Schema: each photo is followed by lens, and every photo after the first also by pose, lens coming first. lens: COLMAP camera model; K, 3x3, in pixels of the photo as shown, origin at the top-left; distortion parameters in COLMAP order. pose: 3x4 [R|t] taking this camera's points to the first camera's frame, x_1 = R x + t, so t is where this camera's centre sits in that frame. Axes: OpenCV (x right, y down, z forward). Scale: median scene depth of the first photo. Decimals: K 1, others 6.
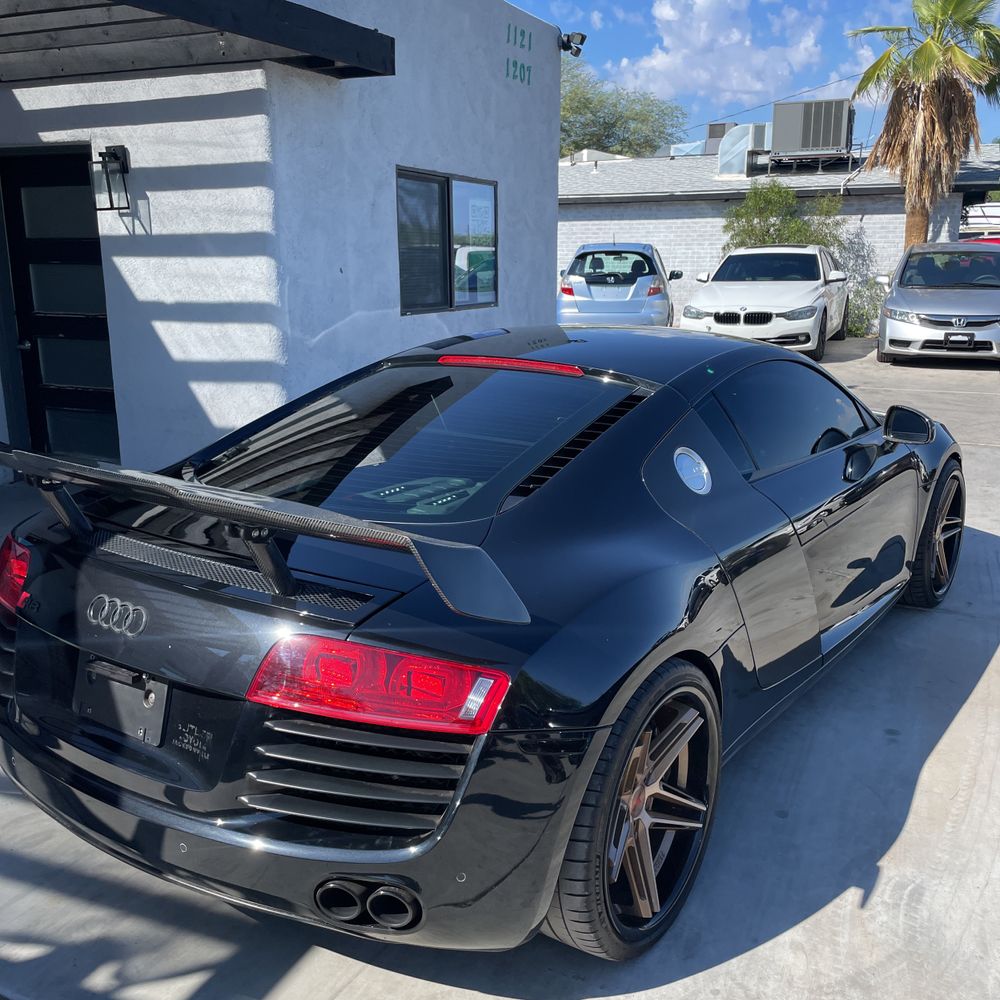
lens RADIAL K [[1037.8, 0, 514.1], [0, 1037.8, 504.1], [0, 0, 1]] dist [0.002935, 0.000000]
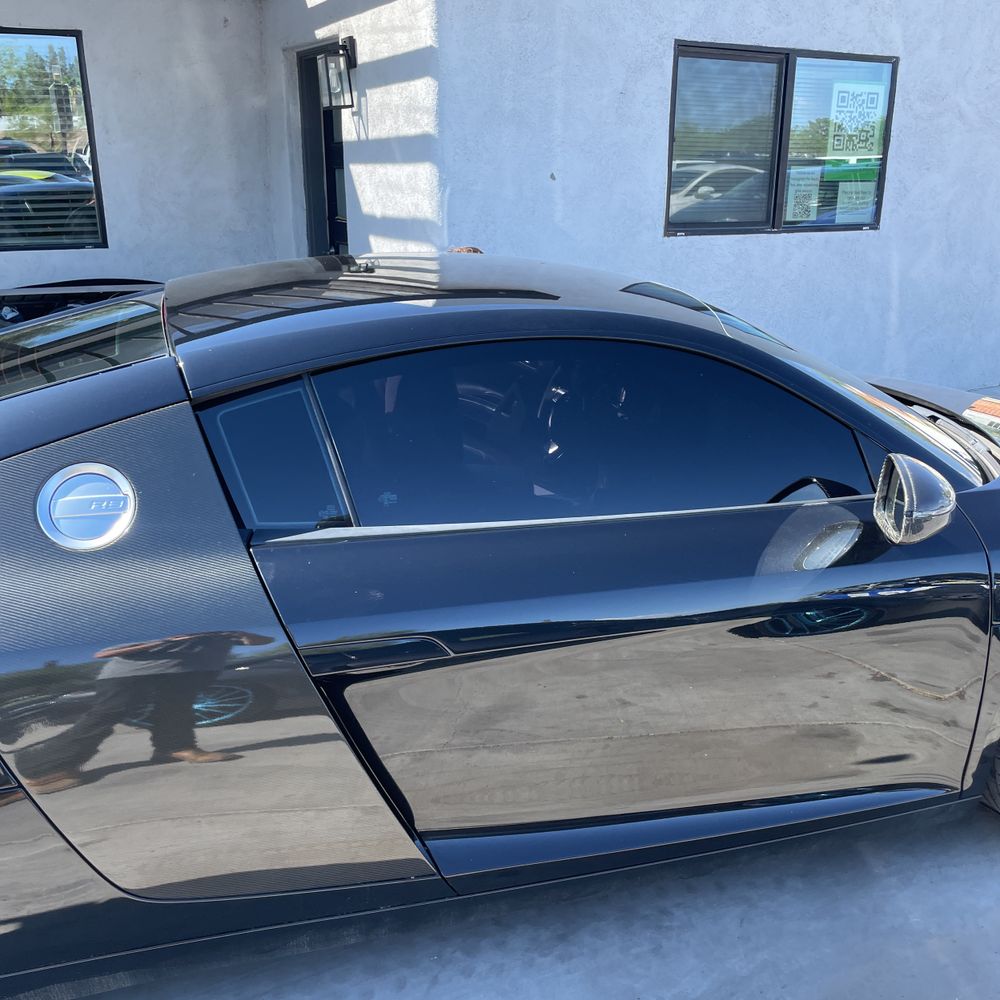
lens RADIAL K [[1037.8, 0, 501.4], [0, 1037.8, 505.3], [0, 0, 1]] dist [0.002935, 0.000000]
pose [[0.783858, 0.193955, -0.589871, 0.257542], [-0.147145, 0.980928, 0.127002, -0.052557], [0.603254, -0.012754, 0.797447, 0.243544]]
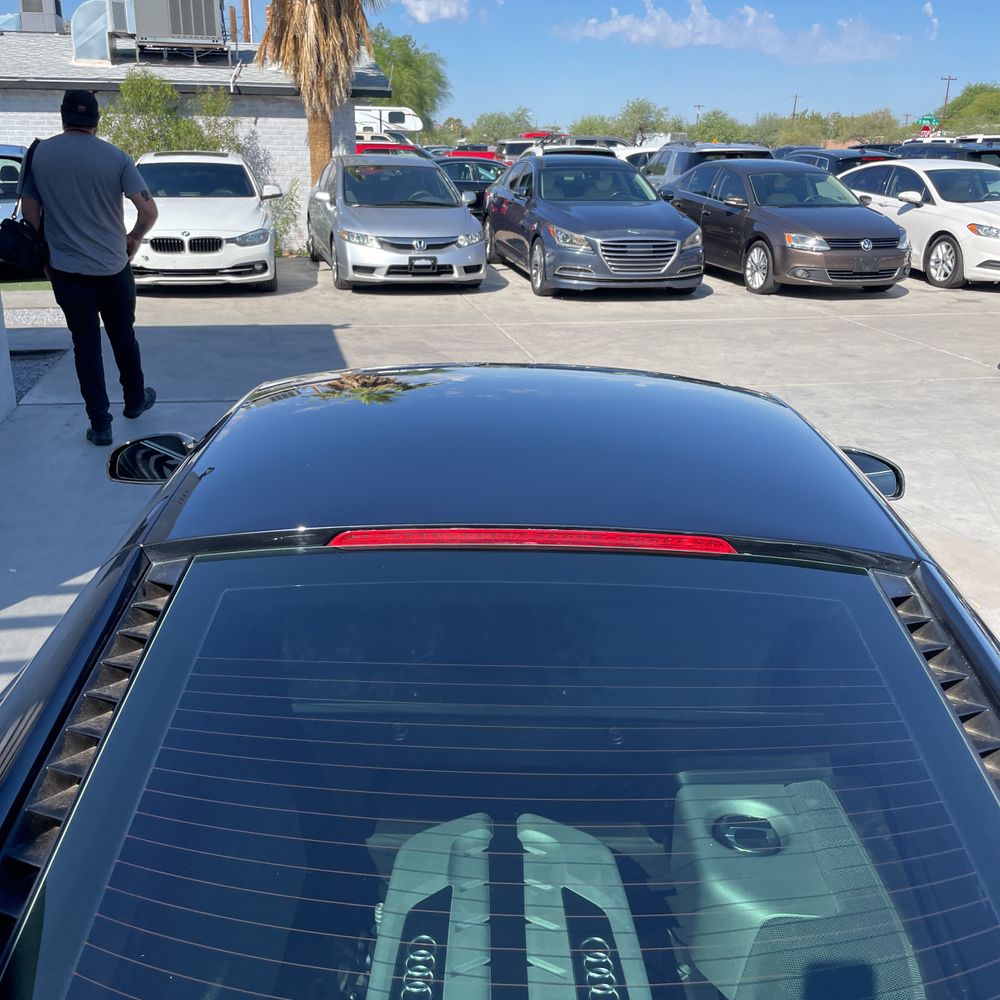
lens RADIAL K [[1037.8, 0, 491.3], [0, 1037.8, 507.9], [0, 0, 1]] dist [0.002935, 0.000000]
pose [[0.817078, -0.165426, 0.552284, -0.123223], [0.111121, 0.985176, 0.130692, -0.089962], [-0.565717, -0.045415, 0.823348, 0.286612]]
